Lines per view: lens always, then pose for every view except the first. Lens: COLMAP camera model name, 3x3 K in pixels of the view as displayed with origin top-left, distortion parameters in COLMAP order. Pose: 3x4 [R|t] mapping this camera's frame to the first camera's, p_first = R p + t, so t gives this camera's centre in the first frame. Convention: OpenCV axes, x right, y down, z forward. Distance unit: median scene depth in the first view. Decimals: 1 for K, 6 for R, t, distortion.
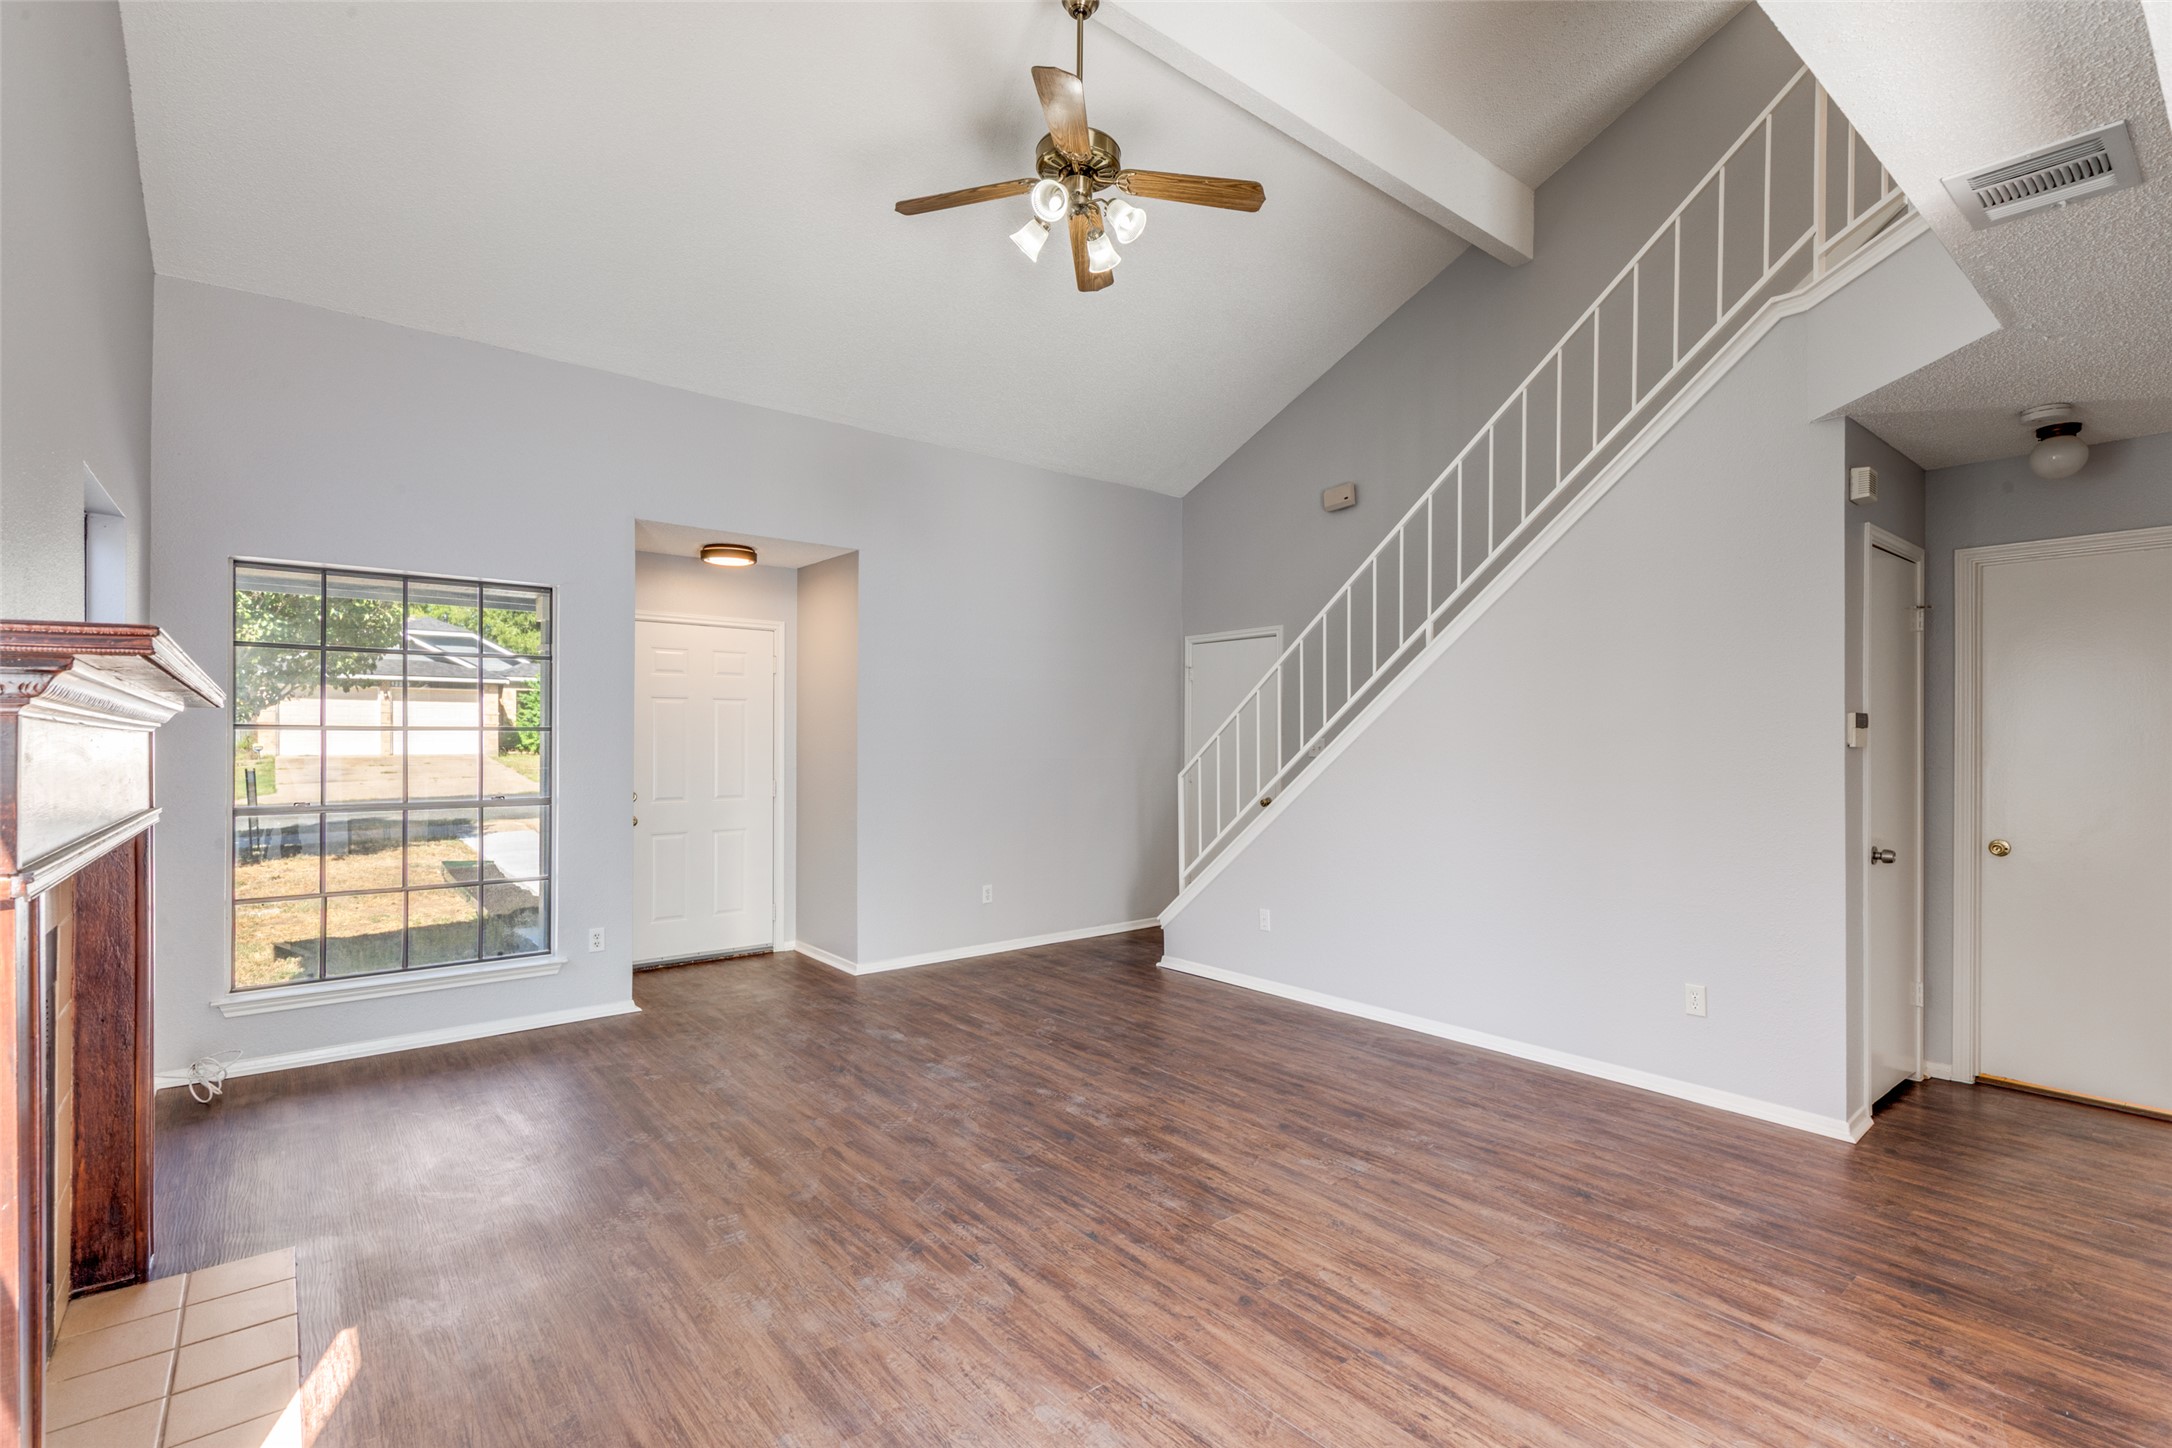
lens RADIAL K [[994.0, 0, 1130.4], [0, 994.0, 761.7], [0, 0, 1]] dist [0.012937, -0.001941]
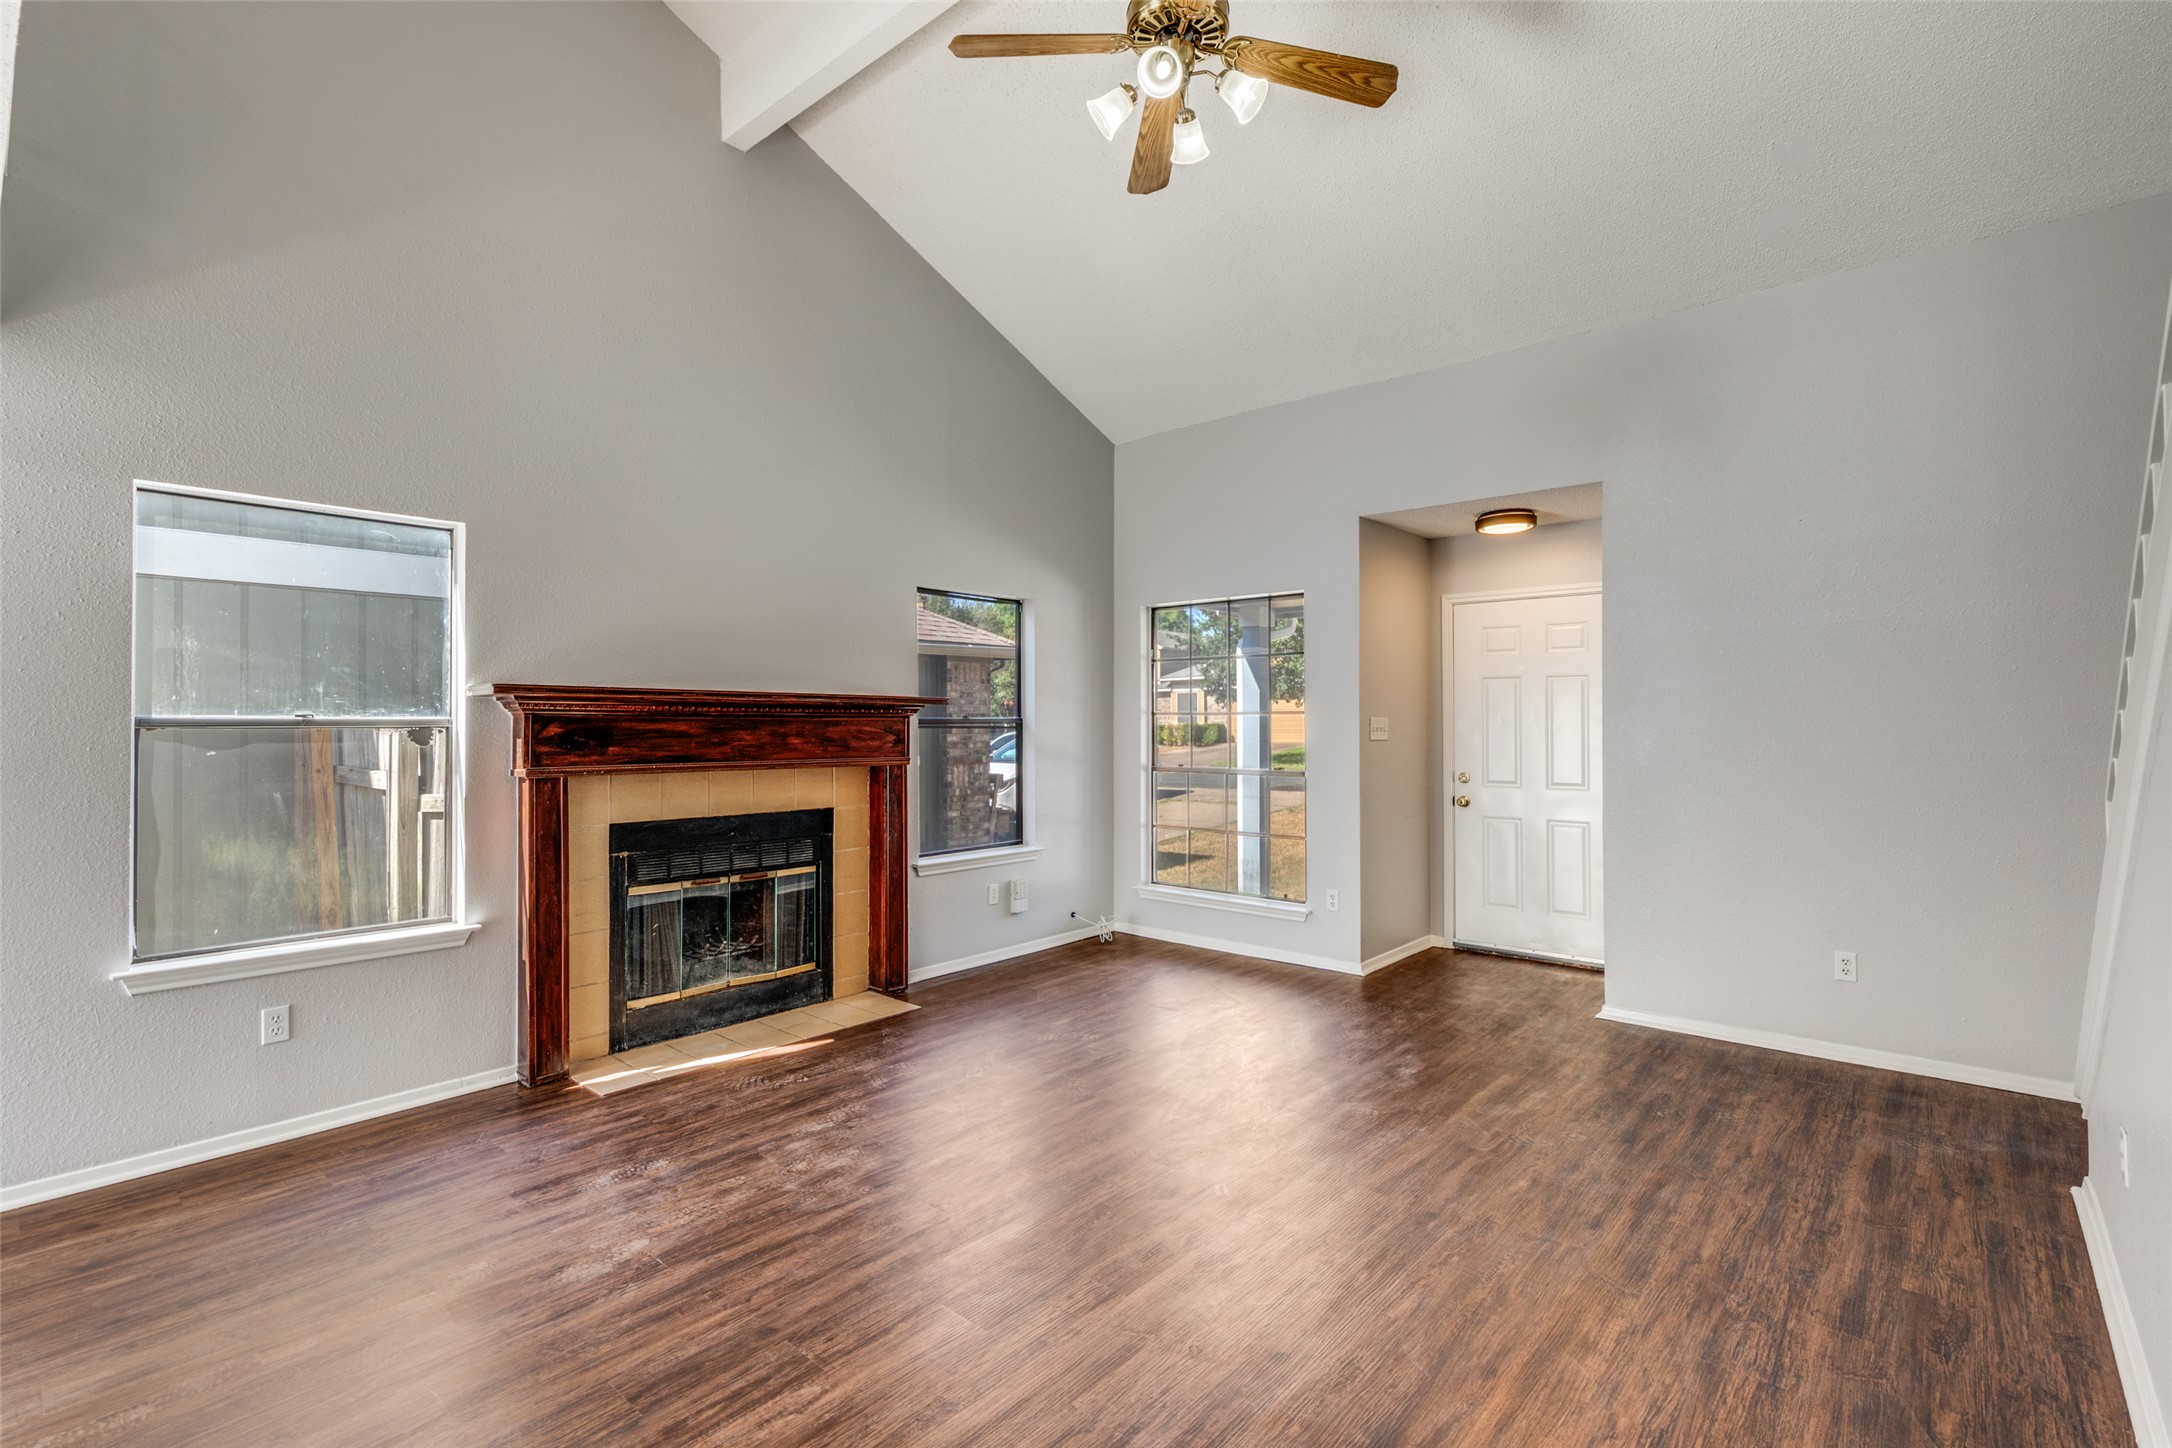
lens RADIAL K [[994.0, 0, 1089.3], [0, 994.0, 718.7], [0, 0, 1]] dist [0.012937, -0.001941]
pose [[0.147475, -0.007751, -0.989035, 0.690328], [-0.015845, 0.999822, -0.010198, -0.011687], [0.988939, 0.017175, 0.147326, 0.739364]]
